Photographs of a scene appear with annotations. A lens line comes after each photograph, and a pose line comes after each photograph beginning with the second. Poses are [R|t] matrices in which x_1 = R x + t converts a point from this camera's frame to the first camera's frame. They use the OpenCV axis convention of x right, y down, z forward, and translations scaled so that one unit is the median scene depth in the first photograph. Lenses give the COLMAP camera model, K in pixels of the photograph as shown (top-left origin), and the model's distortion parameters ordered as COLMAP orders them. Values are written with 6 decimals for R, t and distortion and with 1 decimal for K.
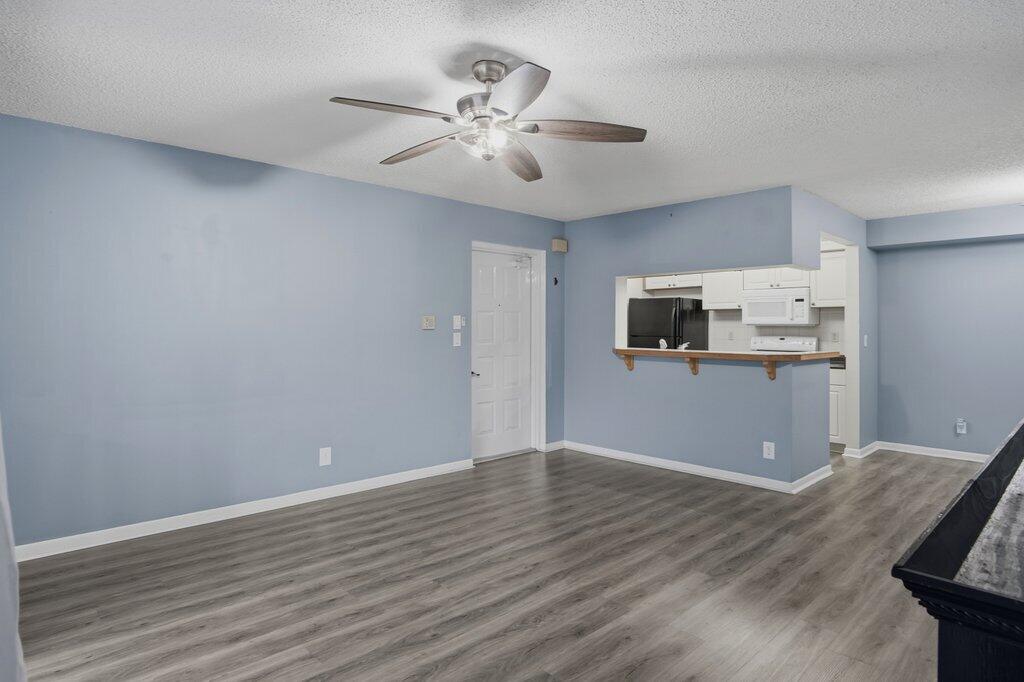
lens RADIAL K [[572.0, 0, 510.3], [0, 572.0, 324.0], [0, 0, 1]] dist [-0.025572, 0.000974]
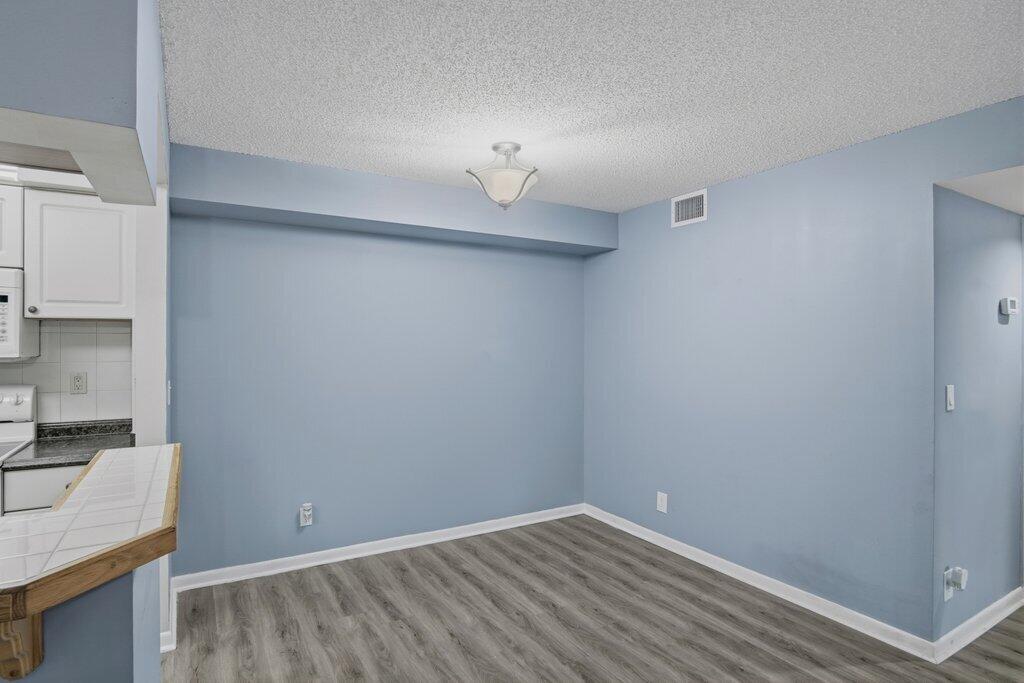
lens RADIAL K [[546.9, 0, 508.5], [0, 546.9, 341.0], [0, 0, 1]] dist [-0.018950, 0.001273]
pose [[0.226060, -0.003801, 0.974106, 0.349059], [-0.009923, 0.999932, 0.006204, -0.028367], [-0.974063, -0.011069, 0.226007, 0.881632]]
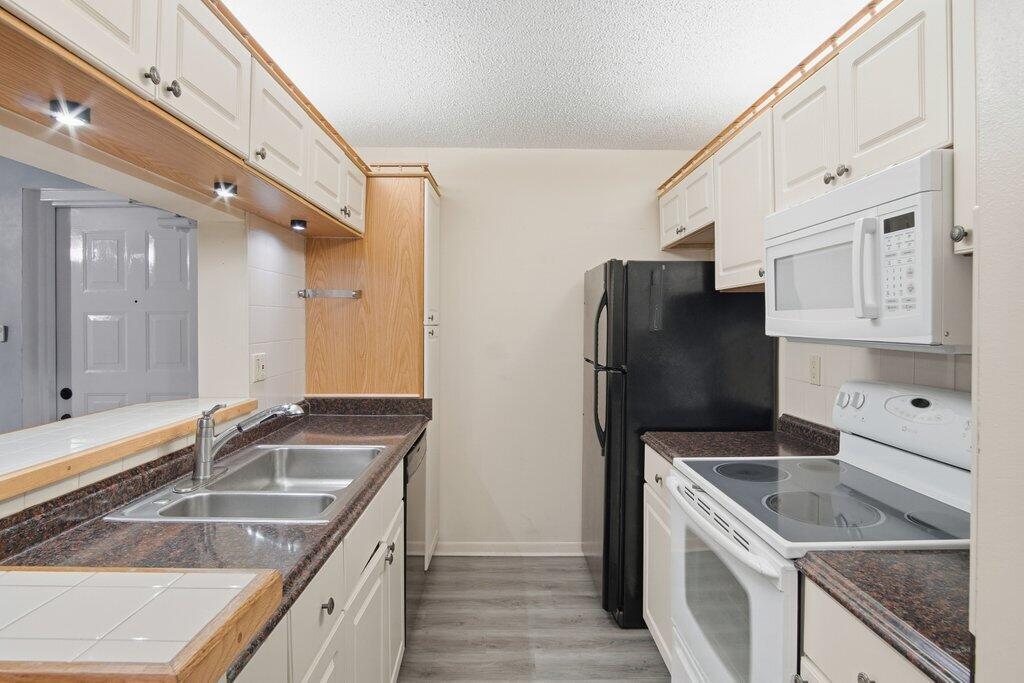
lens RADIAL K [[557.1, 0, 507.4], [0, 557.1, 330.3], [0, 0, 1]] dist [-0.023416, -0.000144]
pose [[0.732766, 0.004942, -0.680463, 0.847218], [0.009901, 0.999790, 0.017924, -0.014773], [0.680409, -0.019871, 0.732563, 1.203330]]
